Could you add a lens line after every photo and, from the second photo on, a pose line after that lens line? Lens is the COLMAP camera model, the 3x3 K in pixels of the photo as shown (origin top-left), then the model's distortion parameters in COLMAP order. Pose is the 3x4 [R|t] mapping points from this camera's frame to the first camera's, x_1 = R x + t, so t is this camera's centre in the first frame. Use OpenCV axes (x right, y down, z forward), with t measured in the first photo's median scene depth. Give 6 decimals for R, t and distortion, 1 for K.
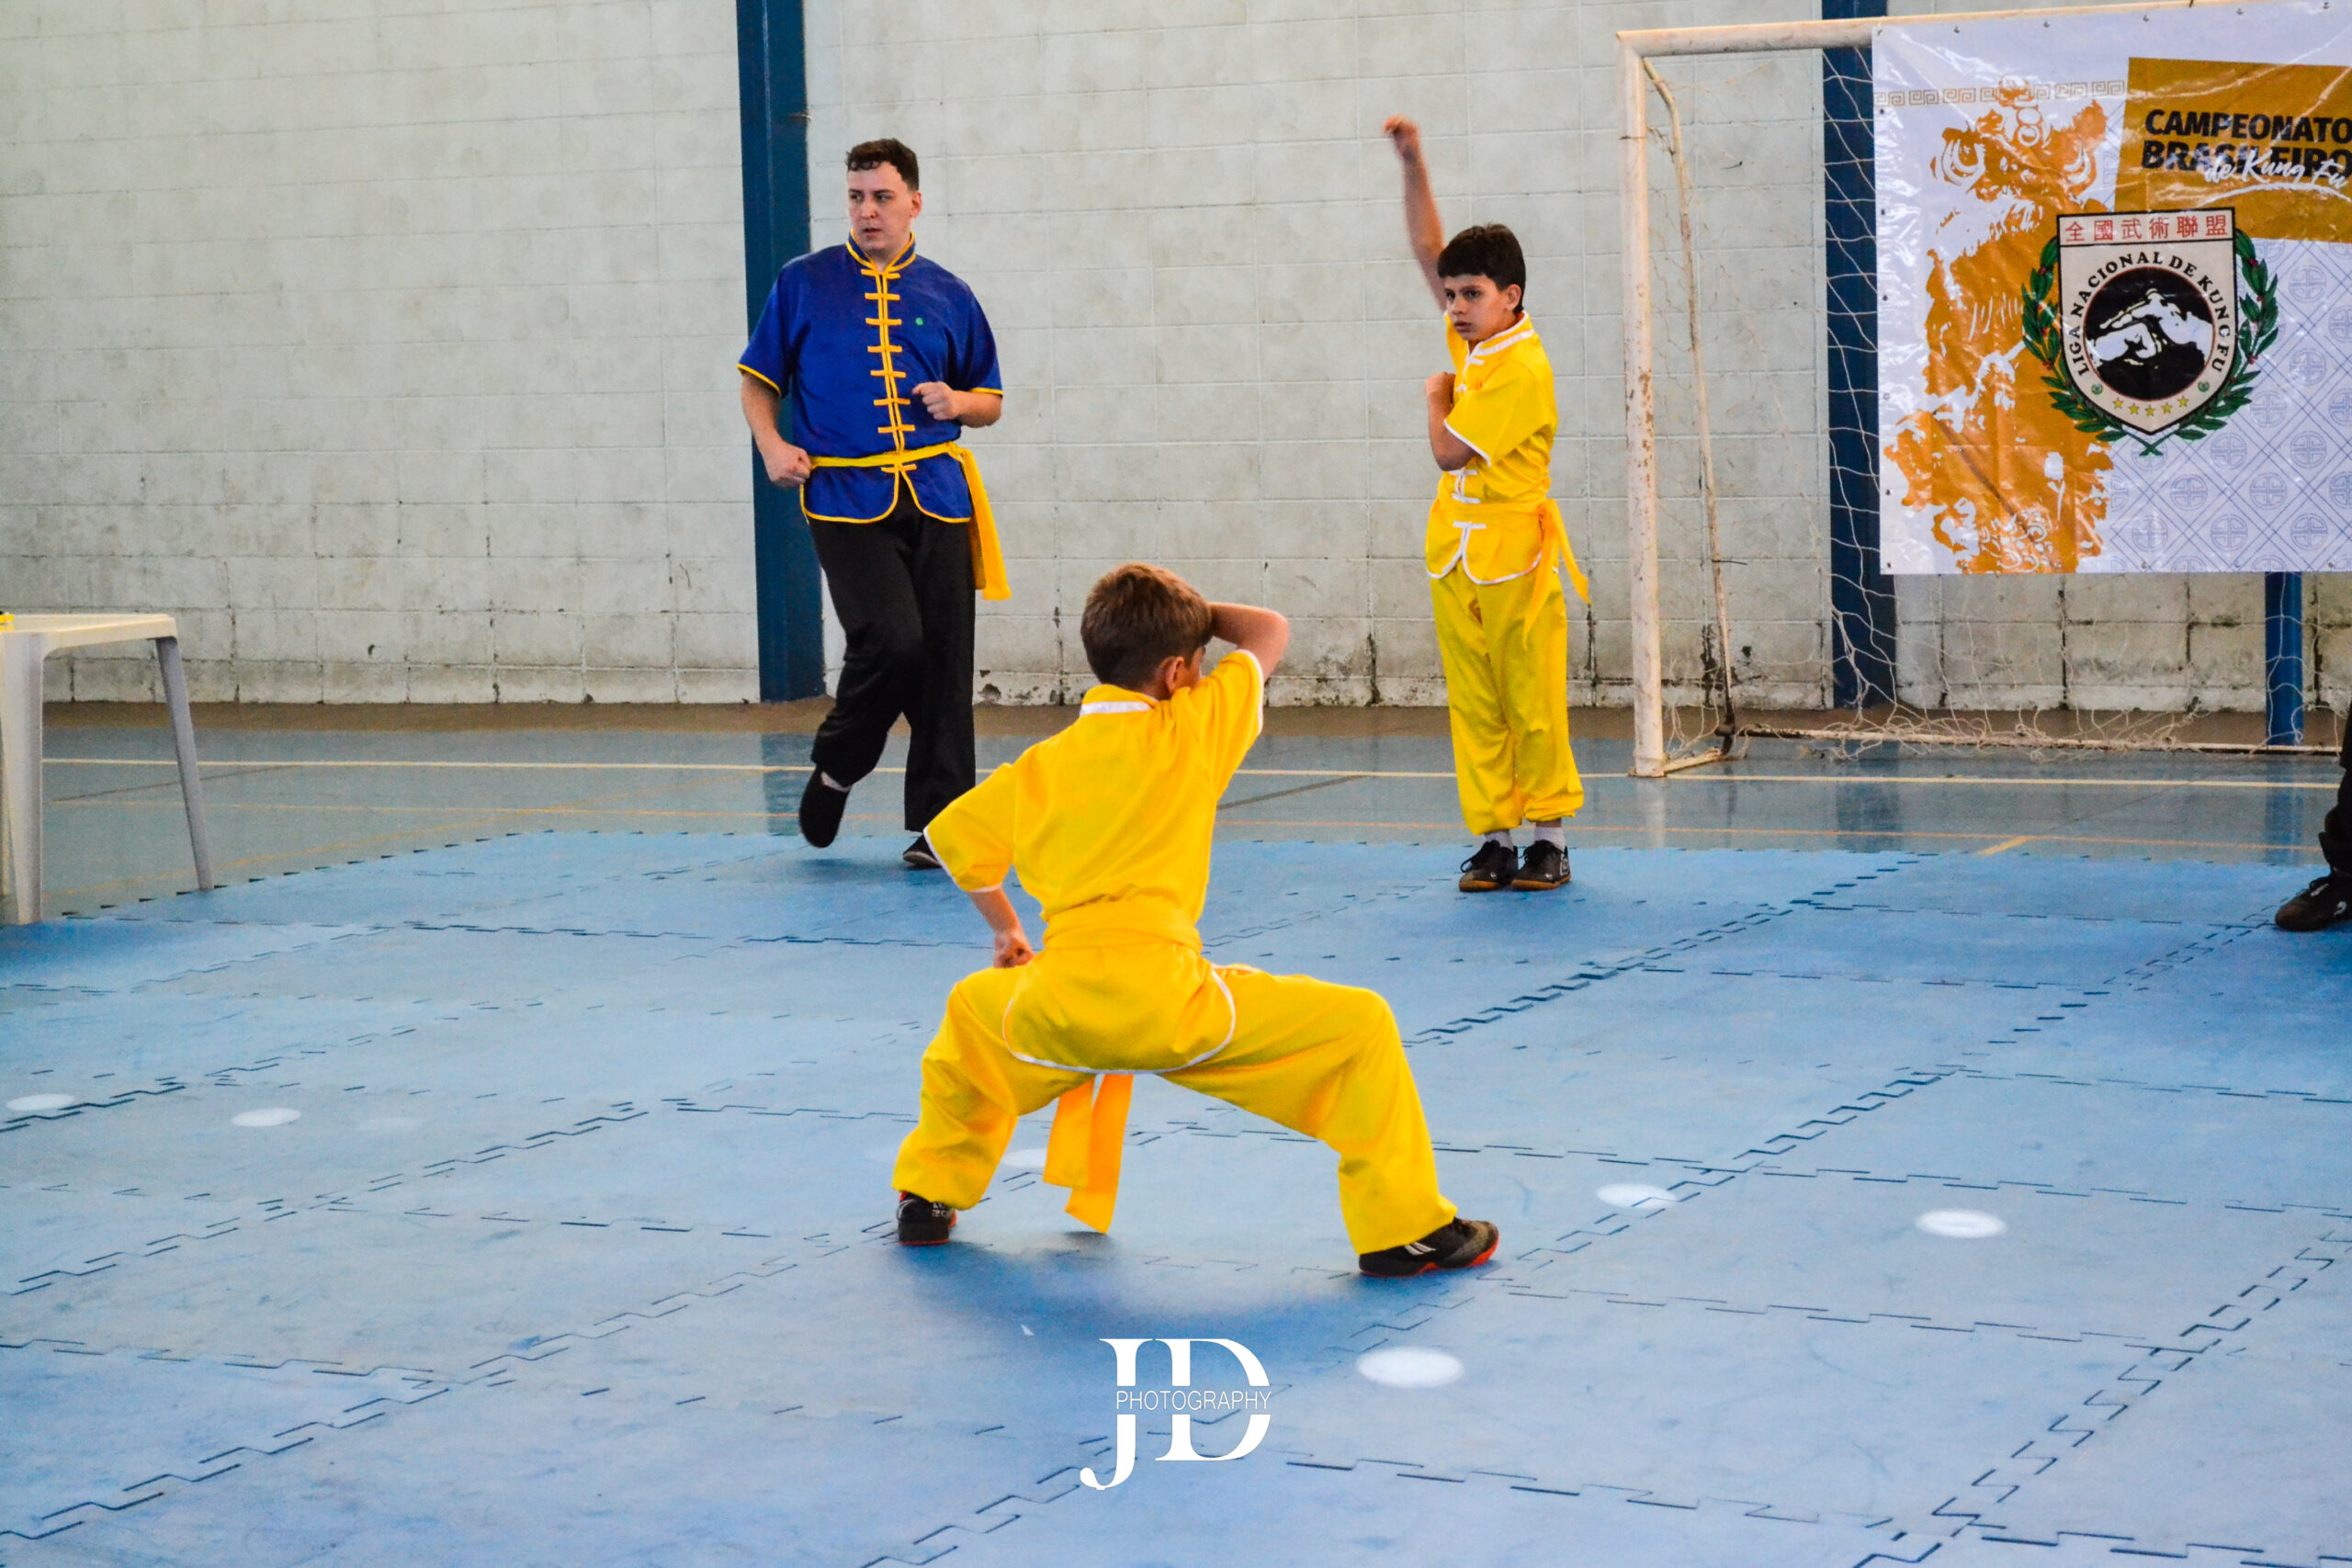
lens RADIAL K [[4990.5, 0, 1175.7], [0, 4990.5, 818.0], [0, 0, 1]] dist [-0.021182, 0.609905]
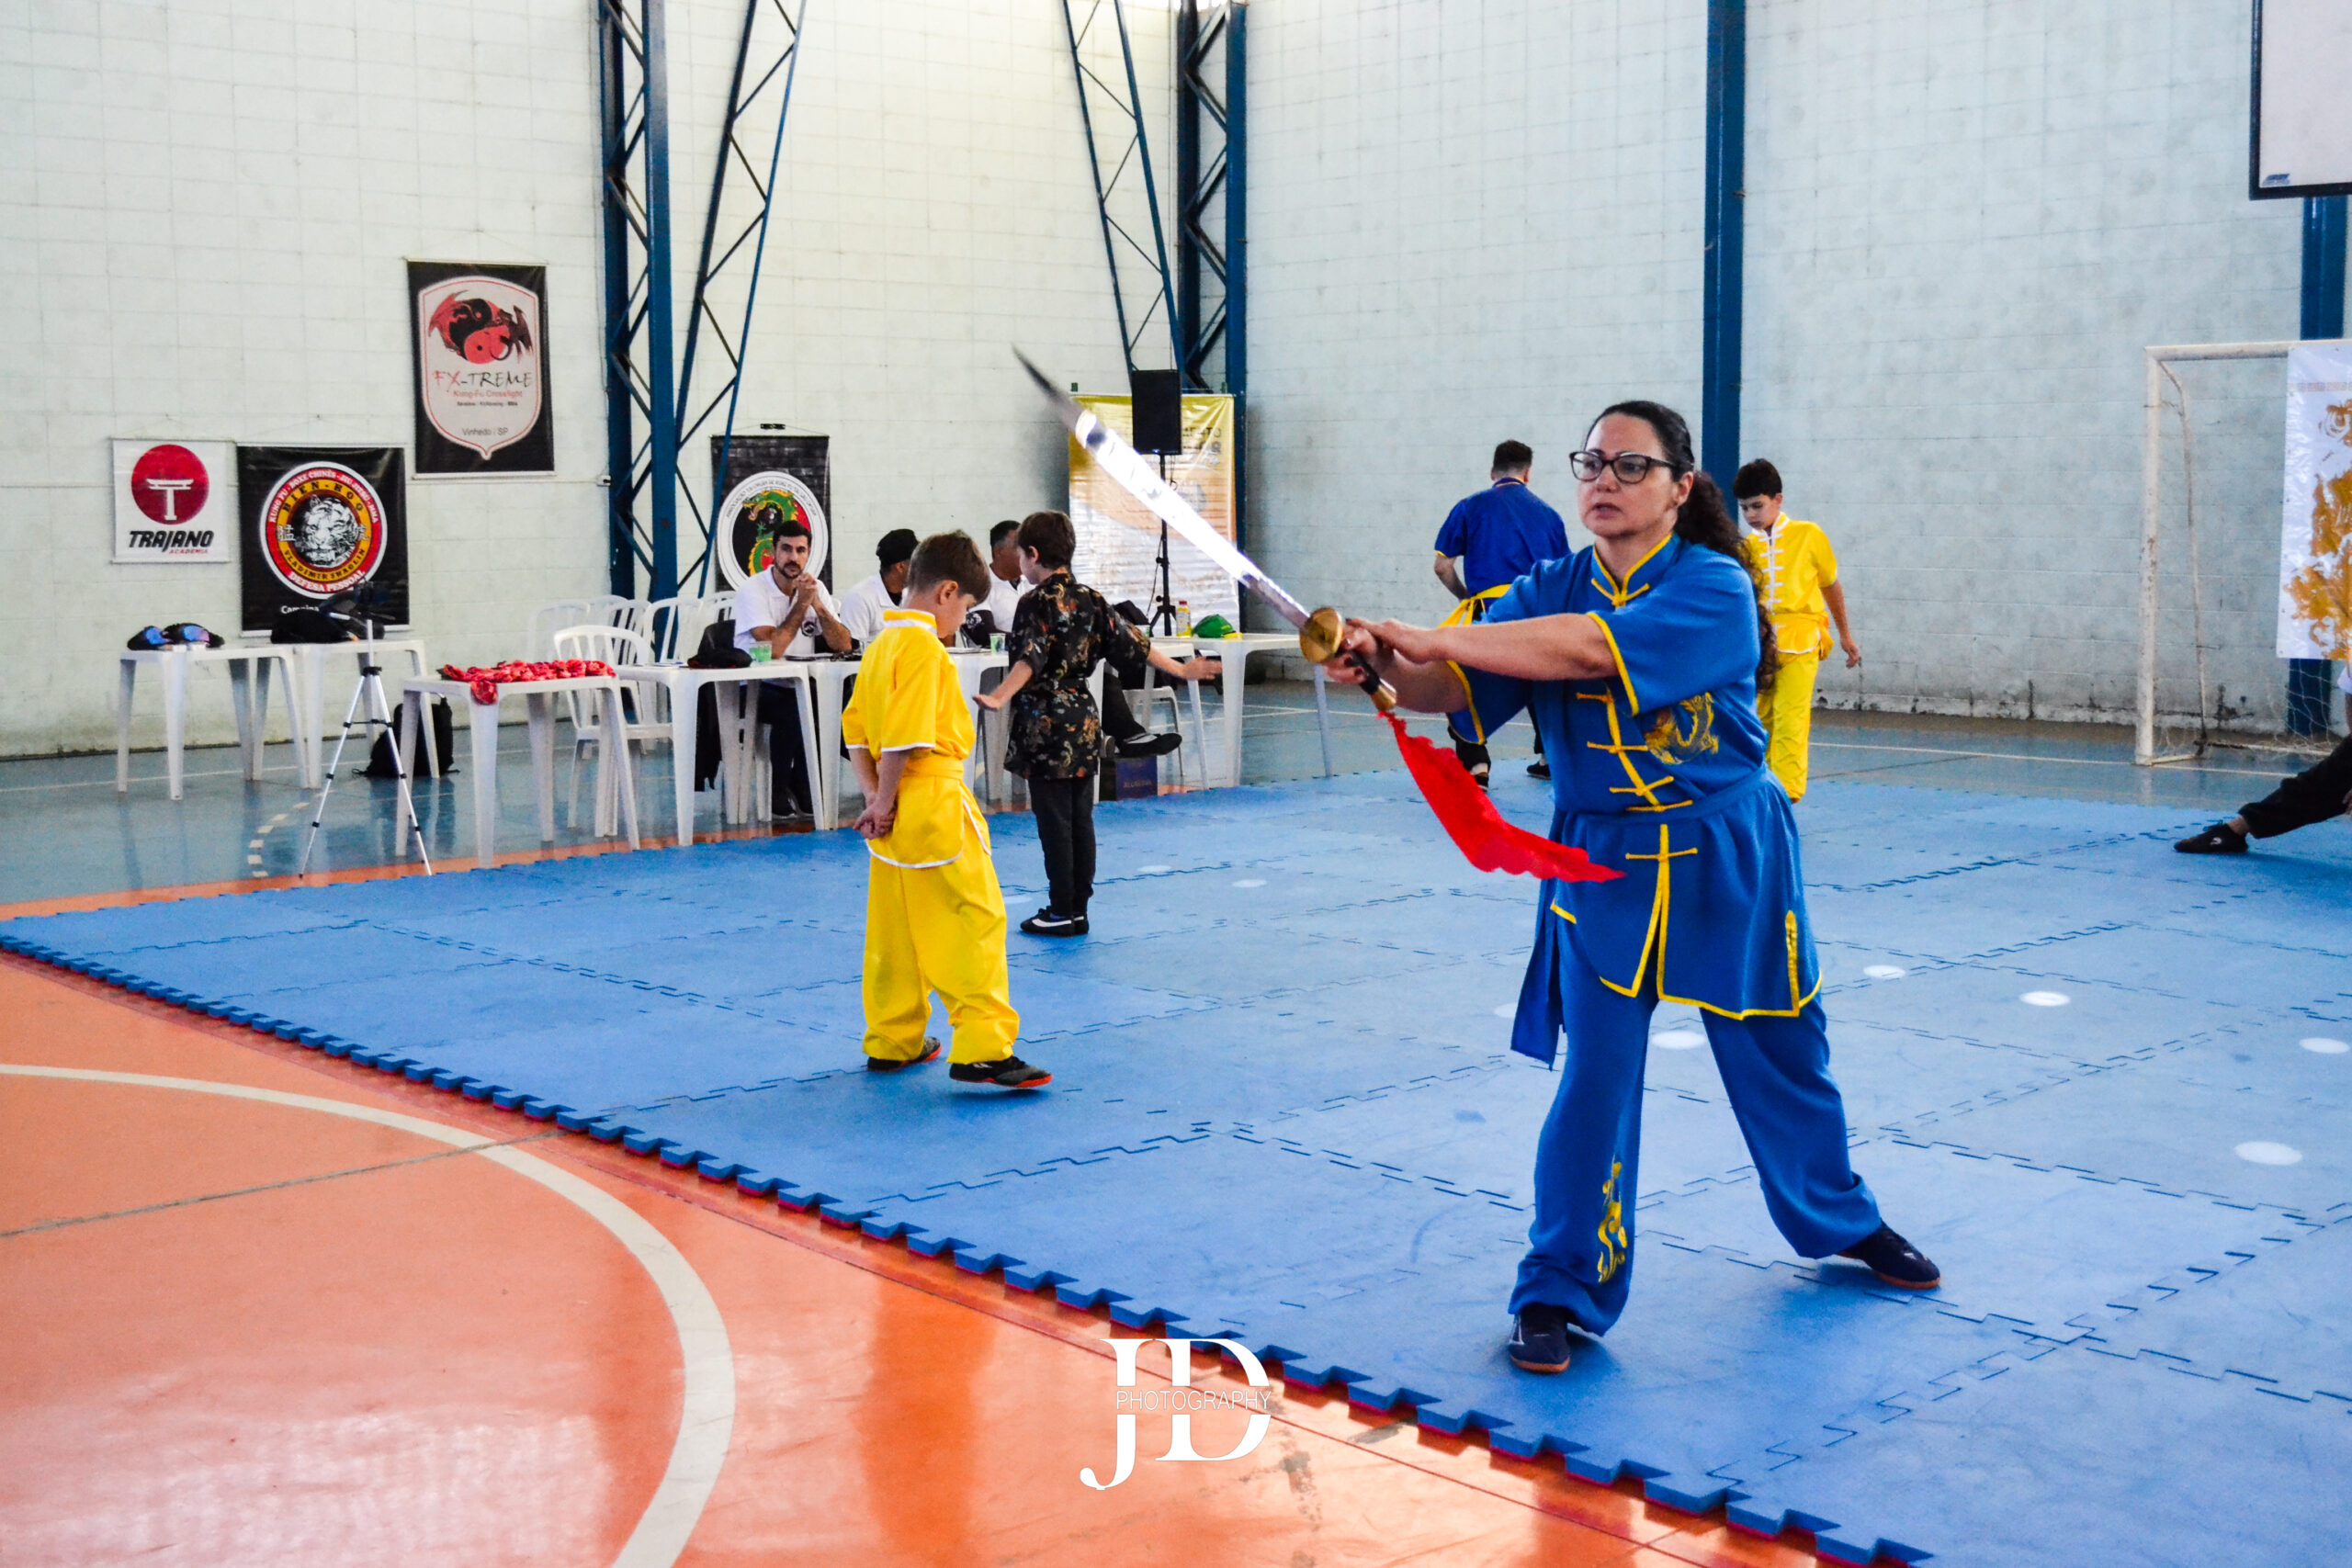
lens RADIAL K [[2769.9, 0, 1160.4], [0, 2769.9, 773.6], [0, 0, 1]] dist [-0.044840, -0.012156]
pose [[0.937922, 0.059648, -0.341678, 0.104456], [-0.058325, 0.998197, 0.014154, 0.001321], [0.341906, 0.006653, 0.939710, -0.043460]]
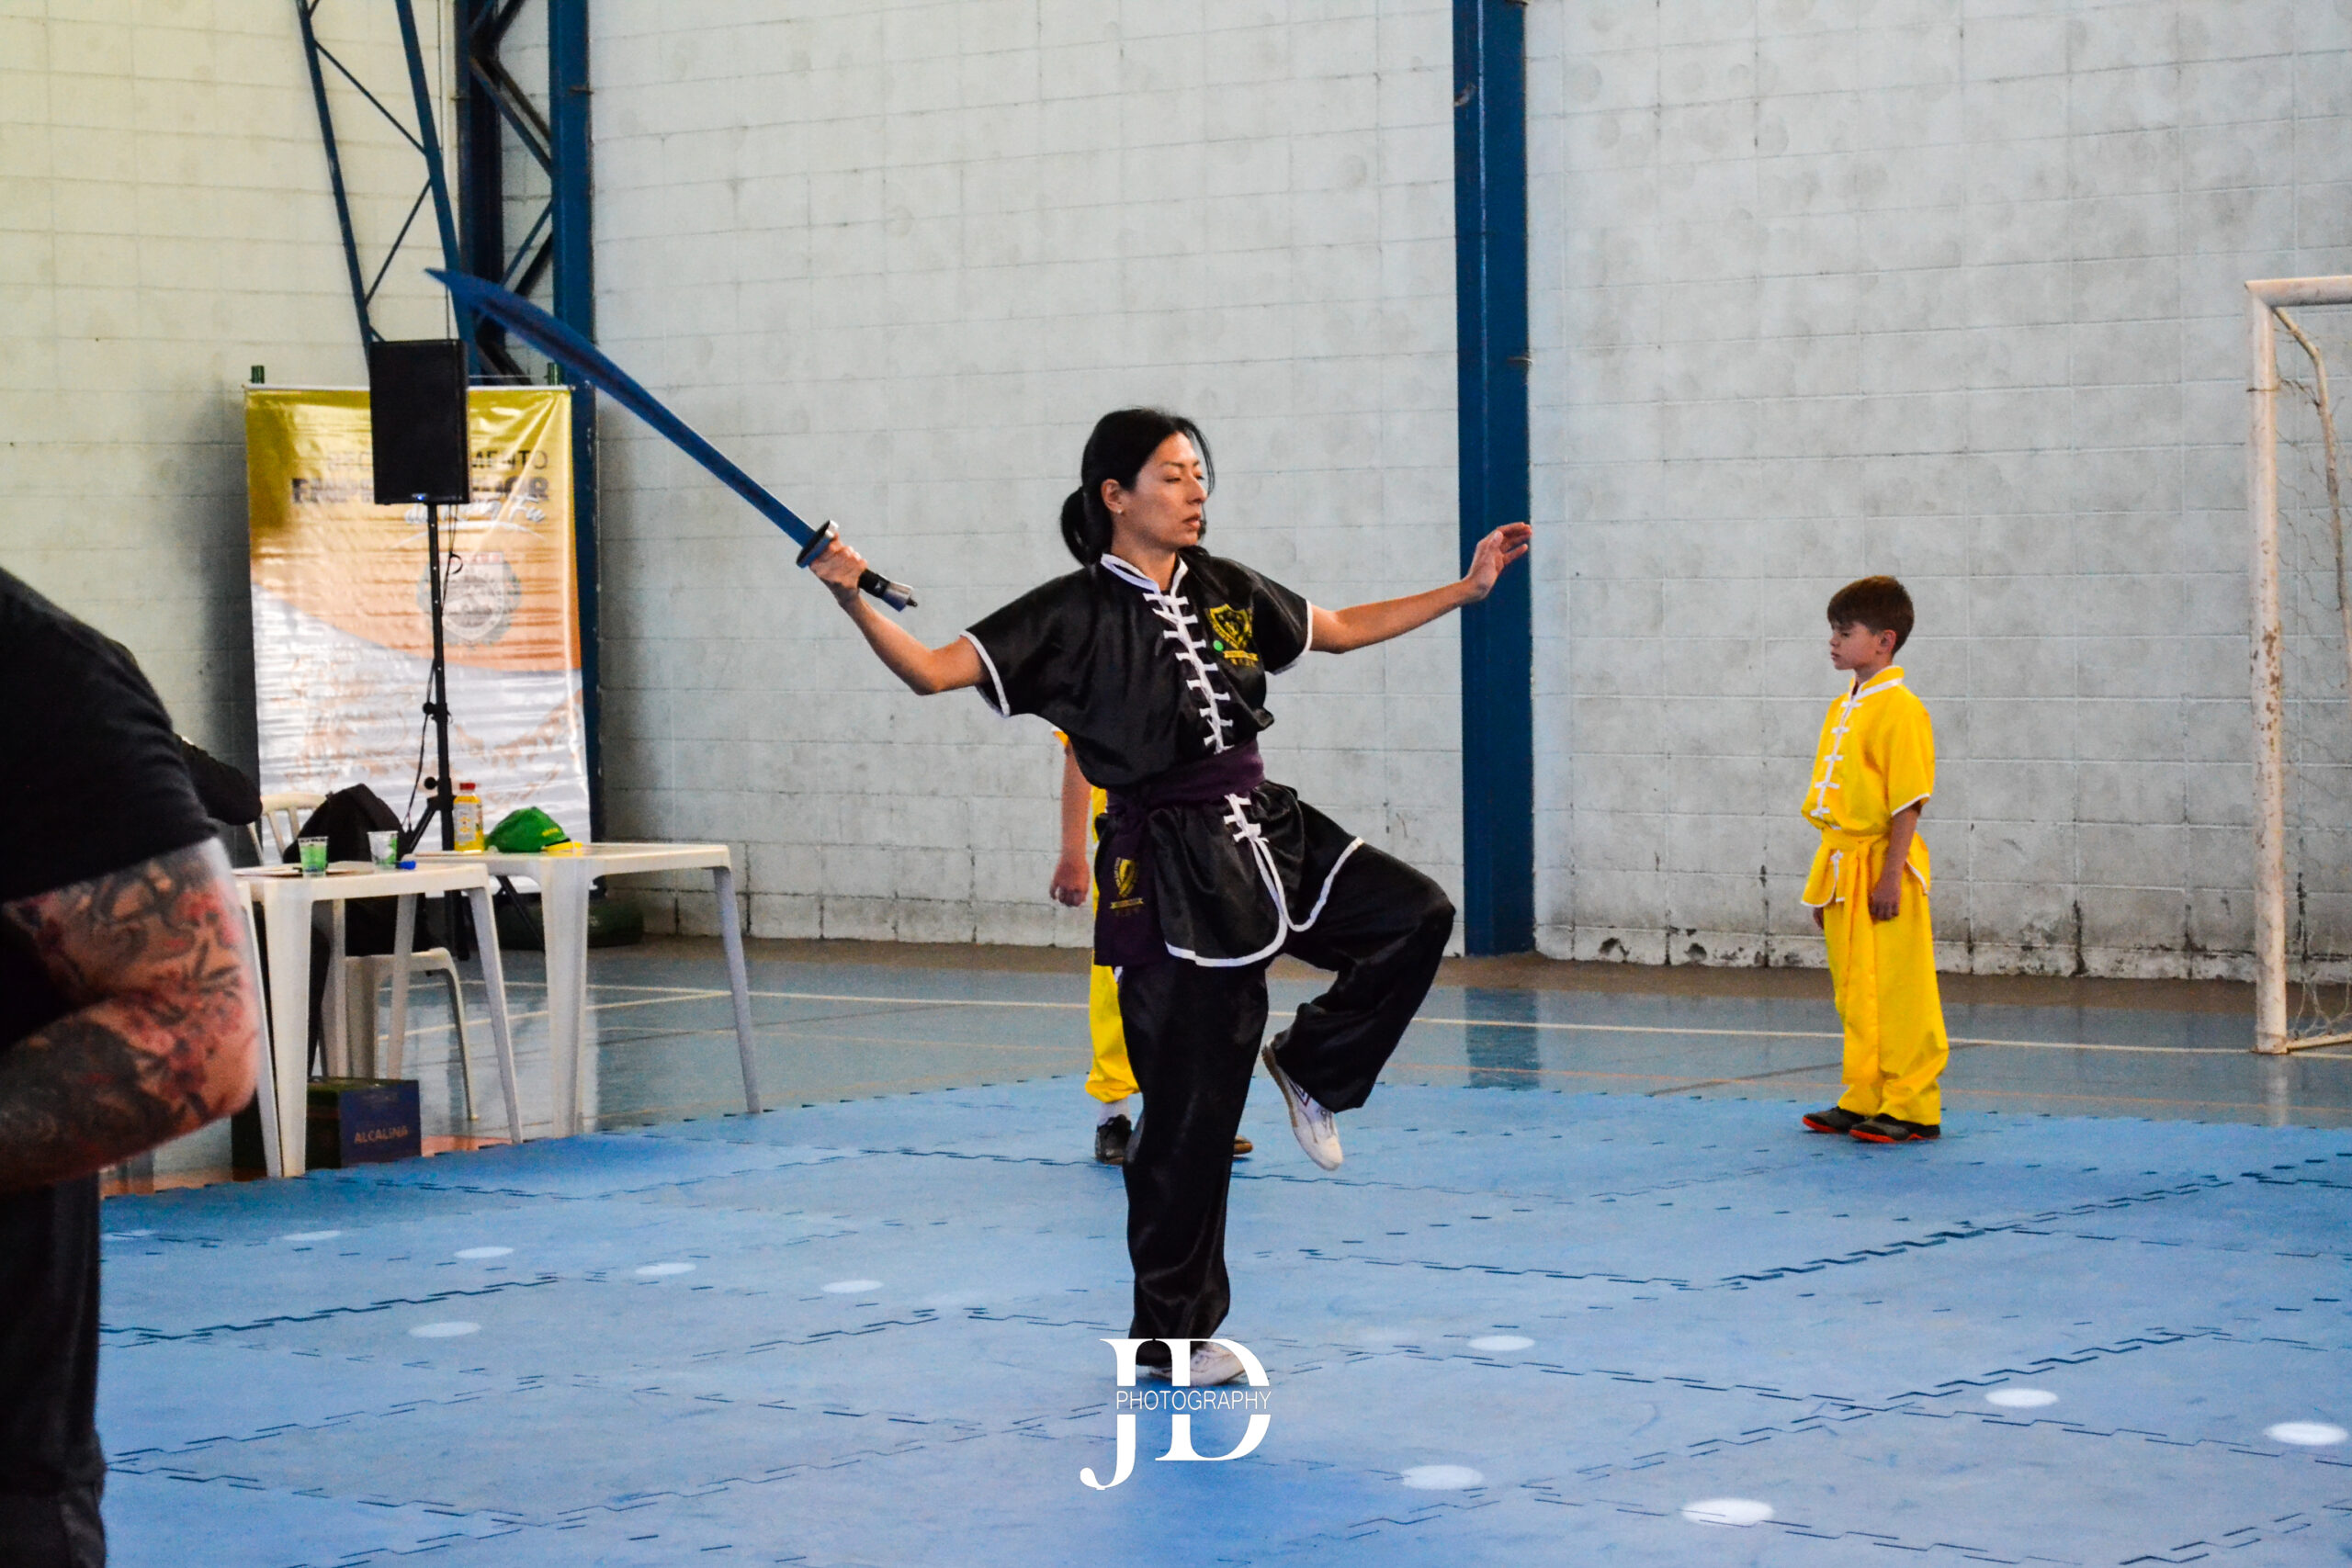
lens RADIAL K [[5525.4, 0, 1176.0], [0, 5525.4, 784.0], [0, 0, 1]] dist [0.047772, -0.011371]
pose [[0.975007, 0.020451, -0.221231, 0.127097], [-0.033352, 0.997944, -0.054736, 0.005438], [0.219656, 0.060747, 0.973684, -0.085715]]
